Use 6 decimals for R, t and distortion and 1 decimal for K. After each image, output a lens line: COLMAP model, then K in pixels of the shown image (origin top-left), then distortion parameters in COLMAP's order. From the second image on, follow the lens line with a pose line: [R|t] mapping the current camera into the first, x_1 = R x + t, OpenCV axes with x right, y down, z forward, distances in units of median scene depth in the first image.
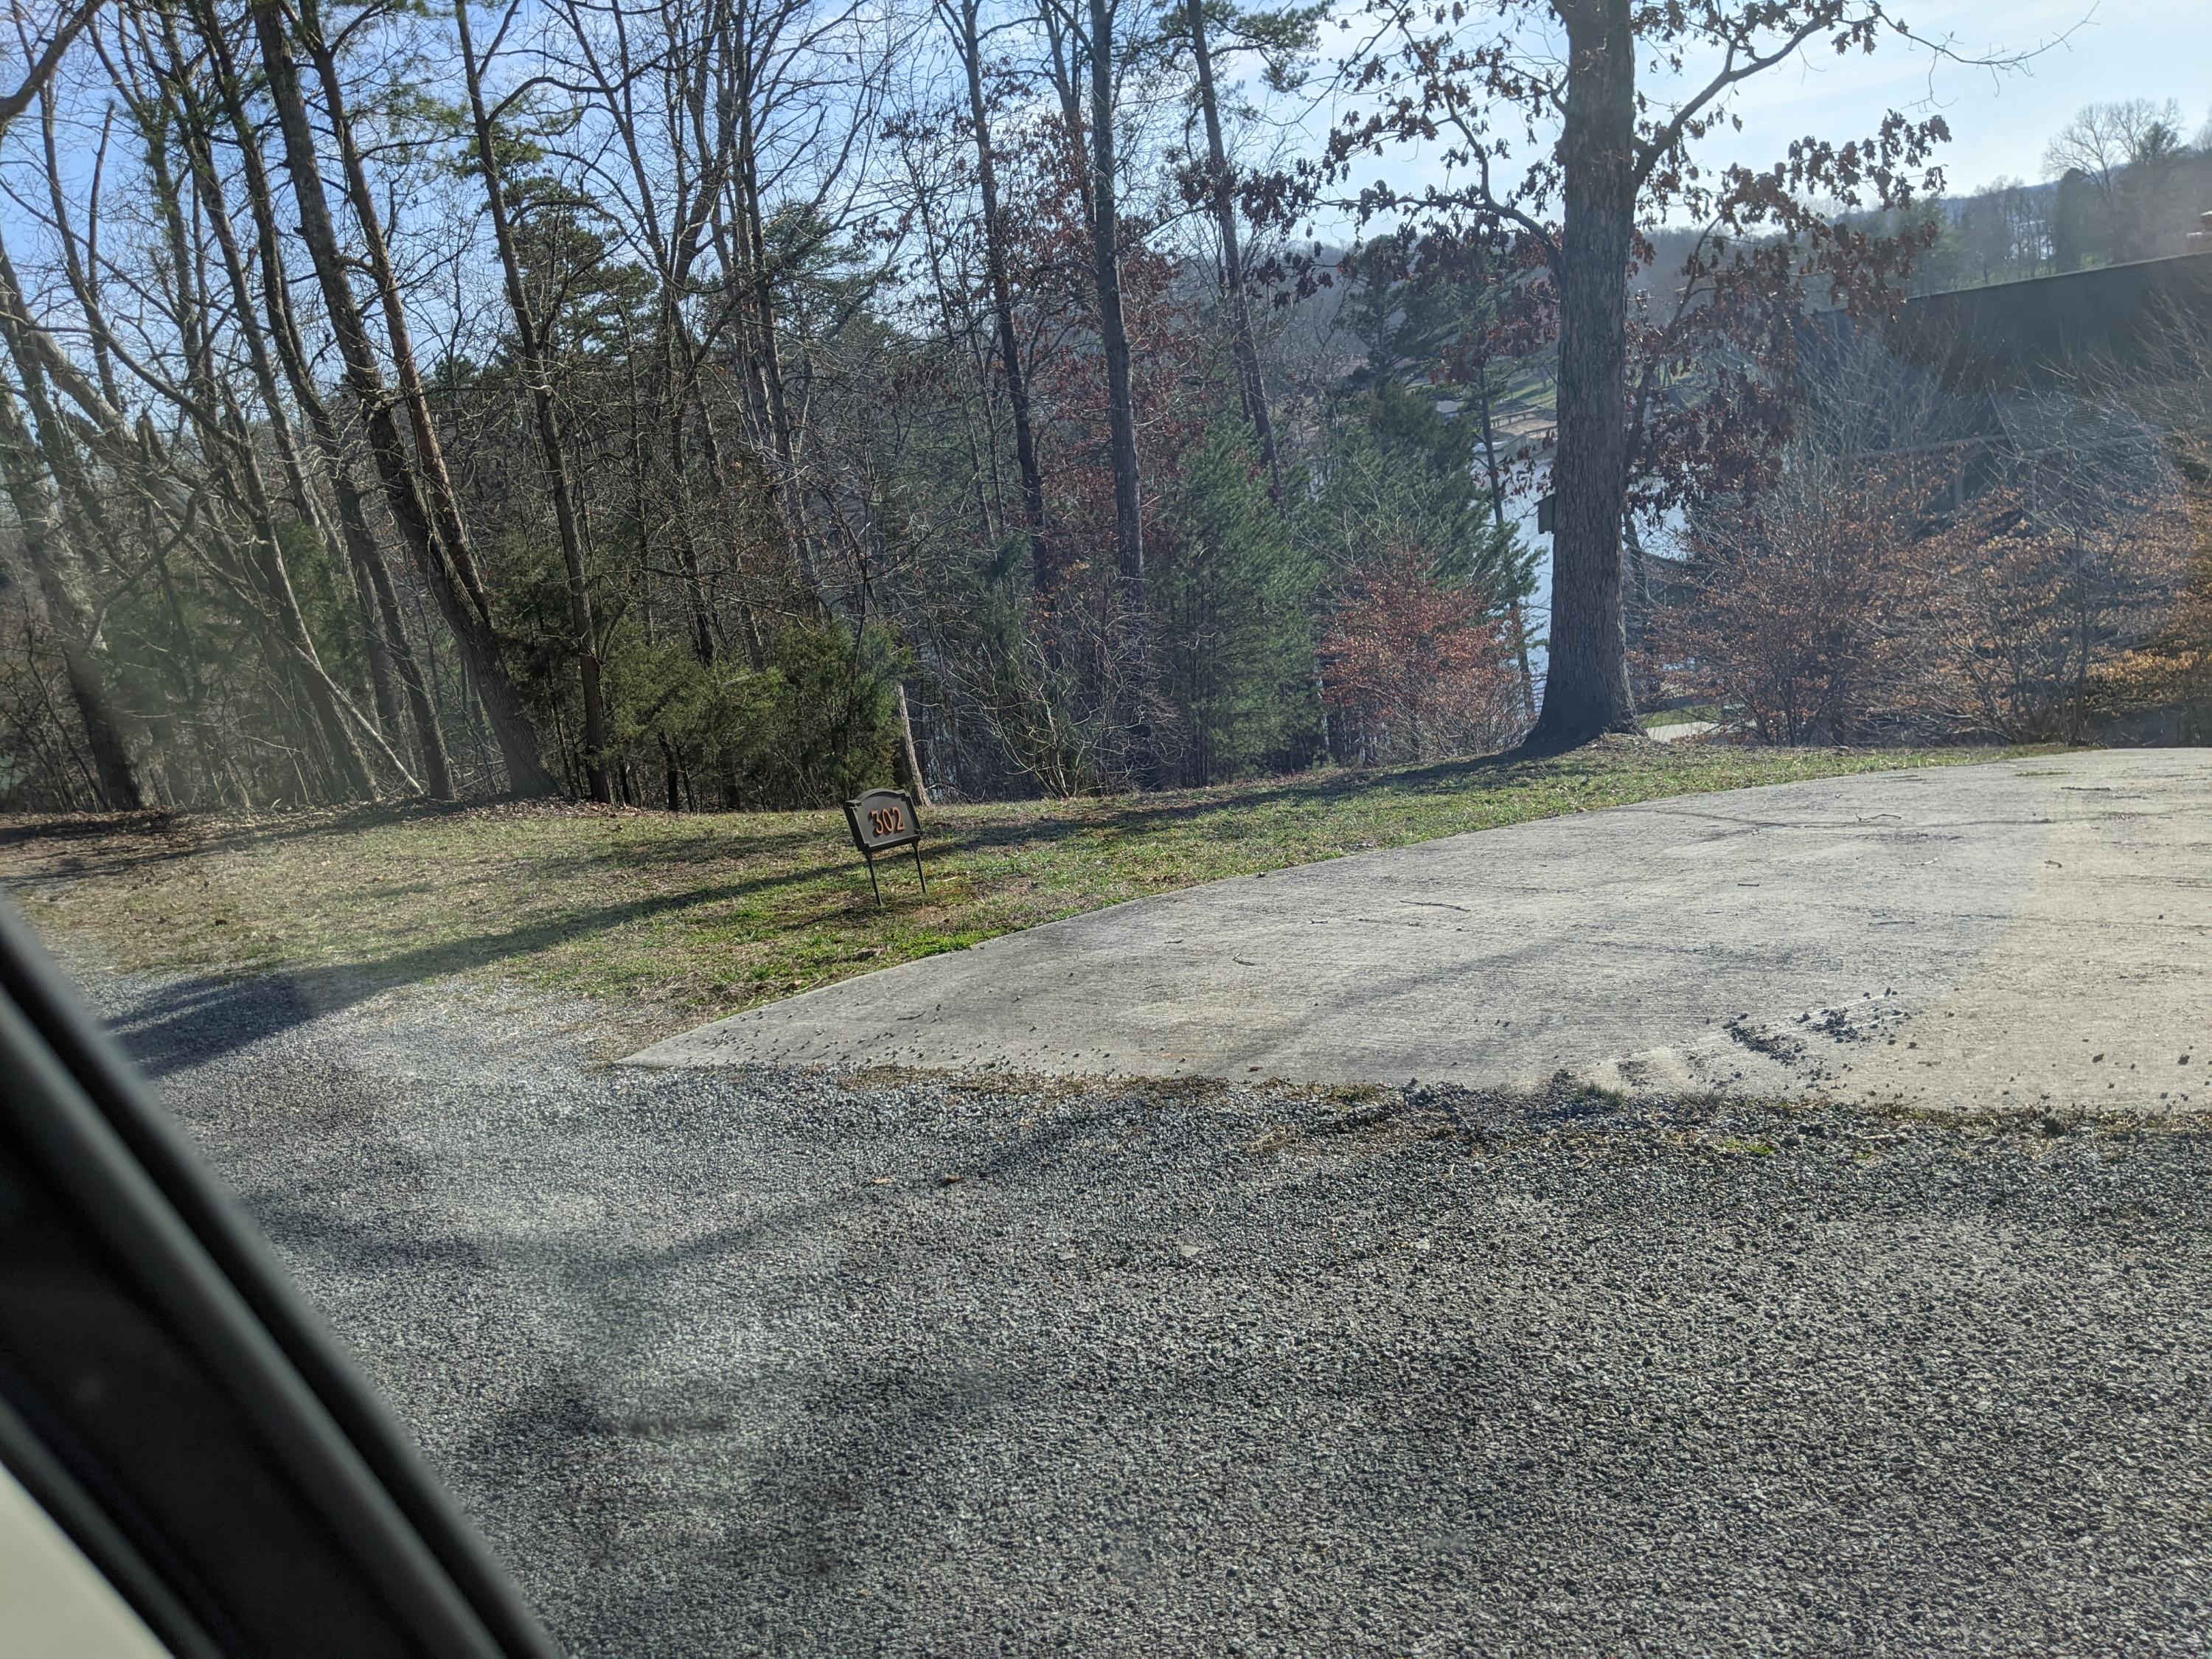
lens RADIAL K [[1713.9, 0, 1106.0], [0, 1713.9, 829.5], [0, 0, 1]] dist [0.152848, -0.265806]
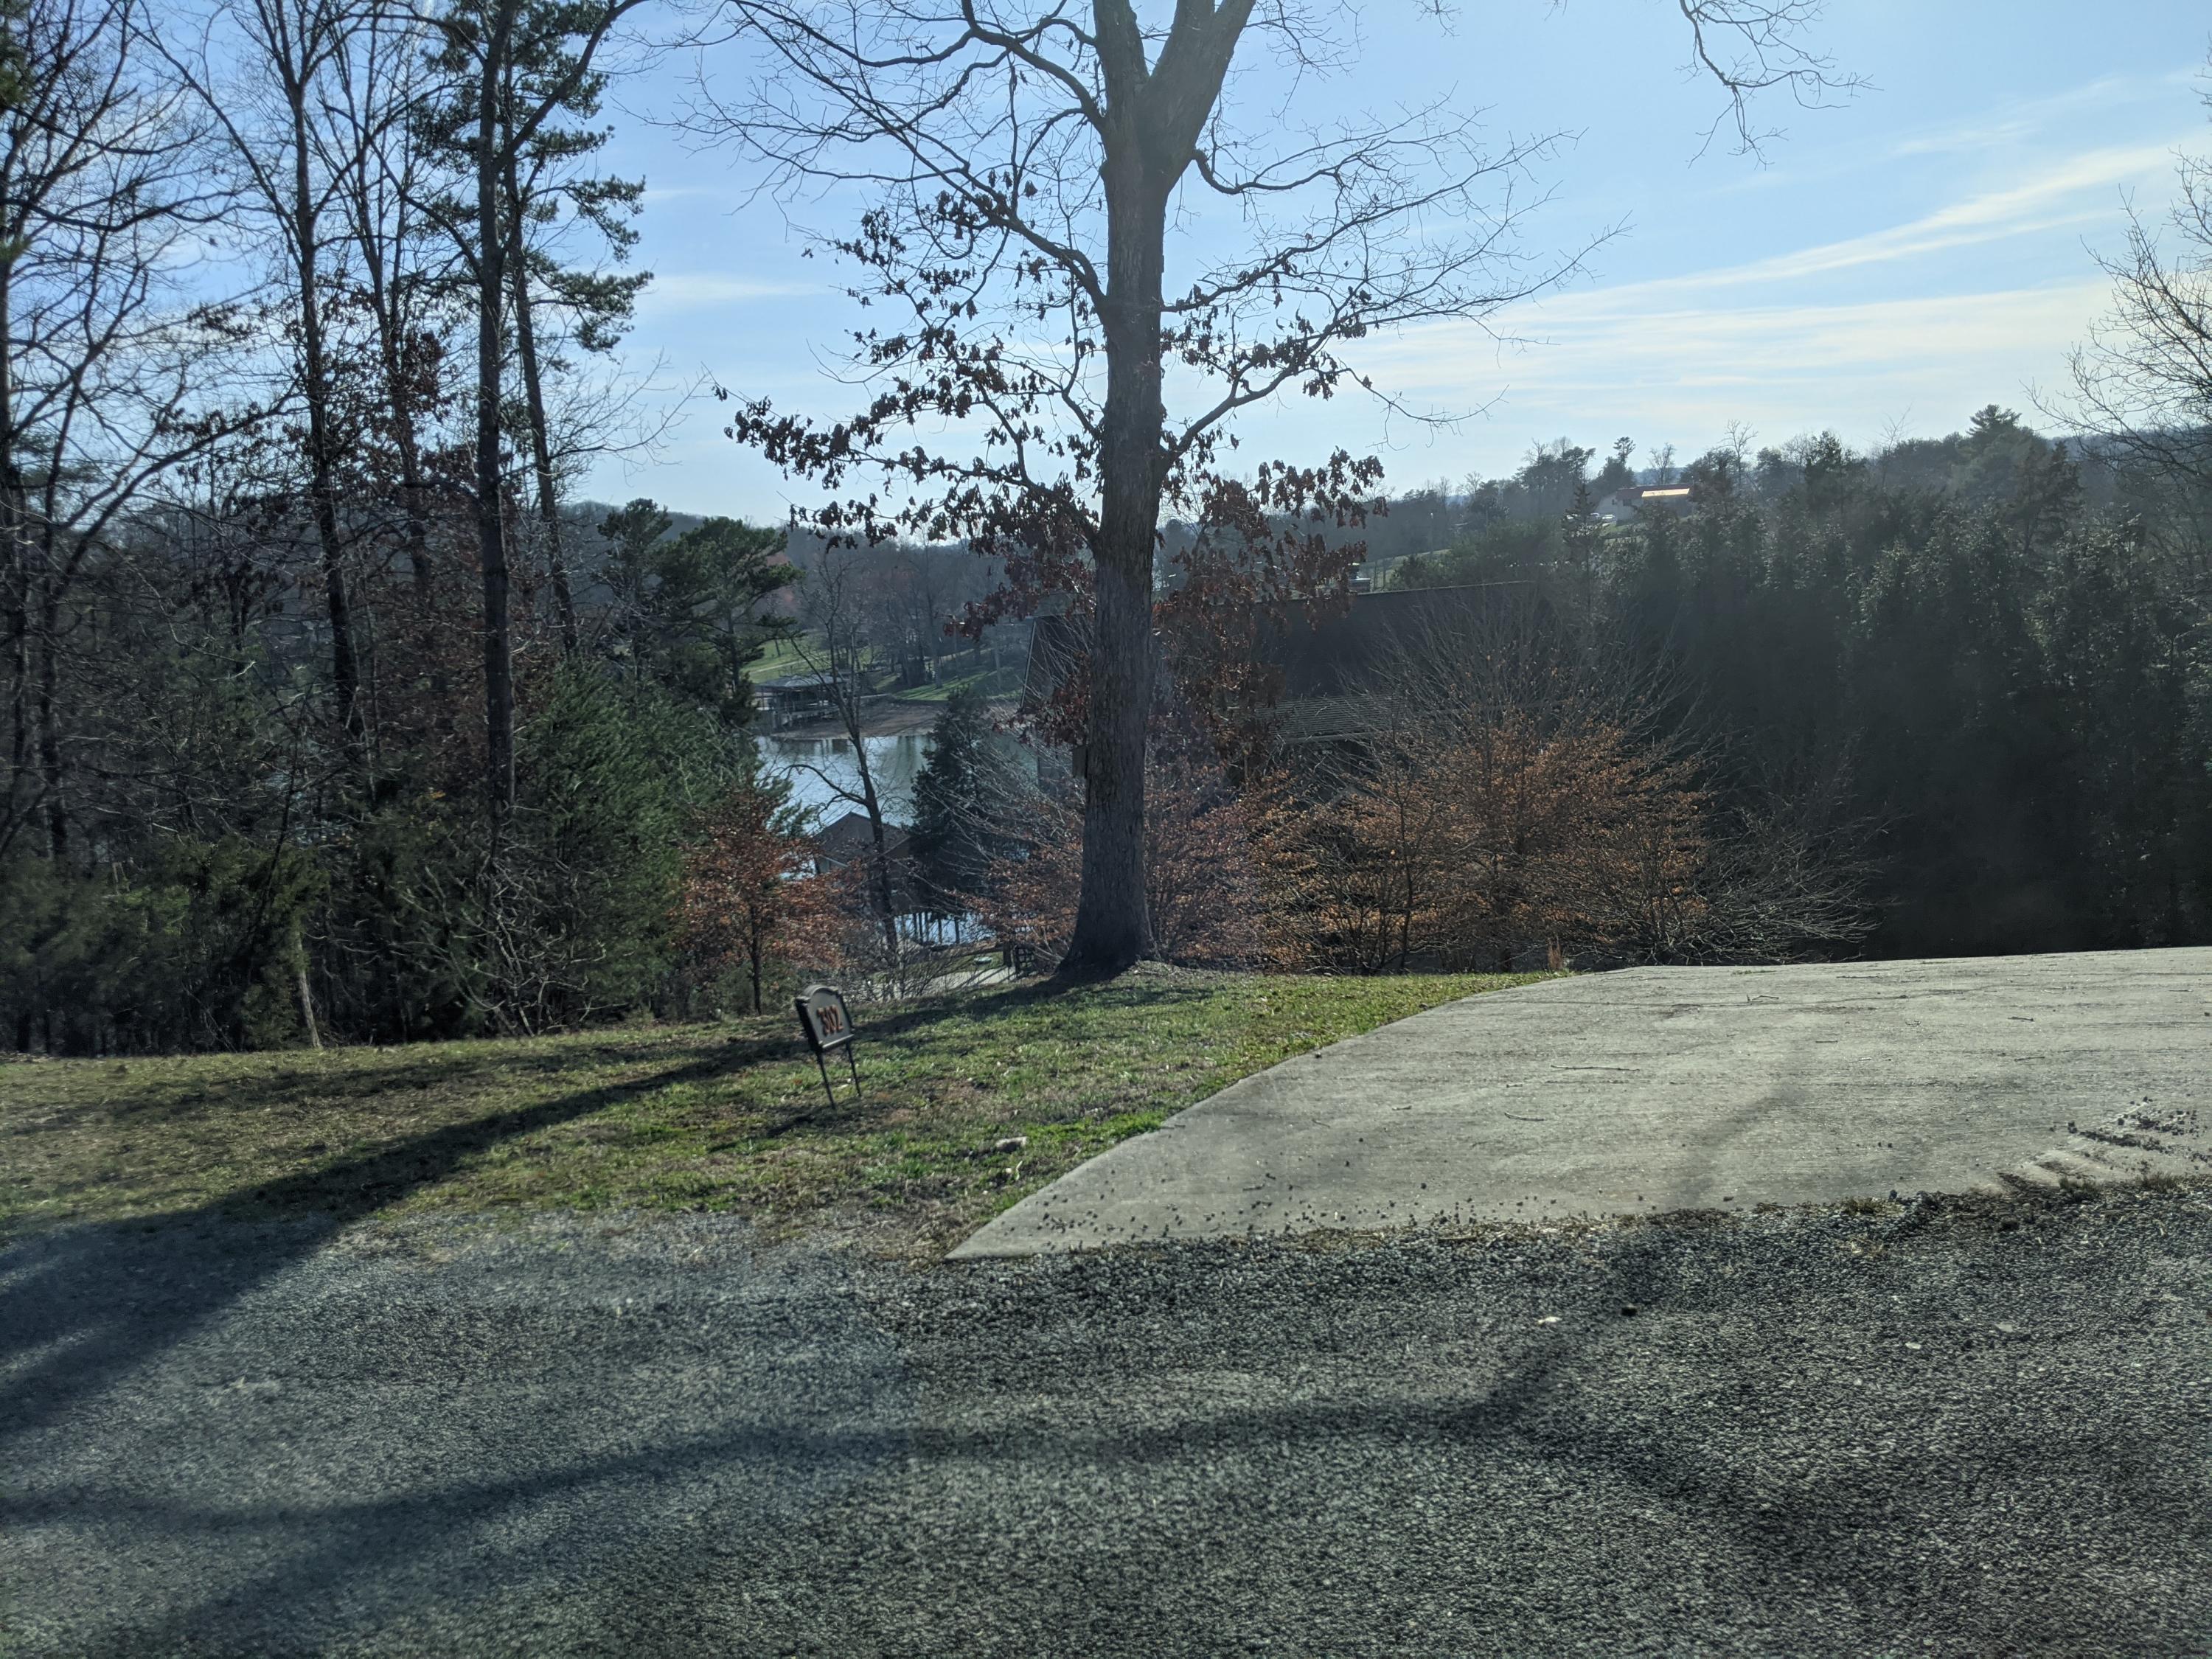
lens RADIAL K [[1729.4, 0, 1106.0], [0, 1729.4, 829.5], [0, 0, 1]] dist [0.003935, 0.002199]
pose [[0.881547, 0.026785, 0.471337, -0.233253], [0.044340, 0.989278, -0.139148, 0.004665], [-0.470010, 0.143565, 0.870907, 0.078156]]
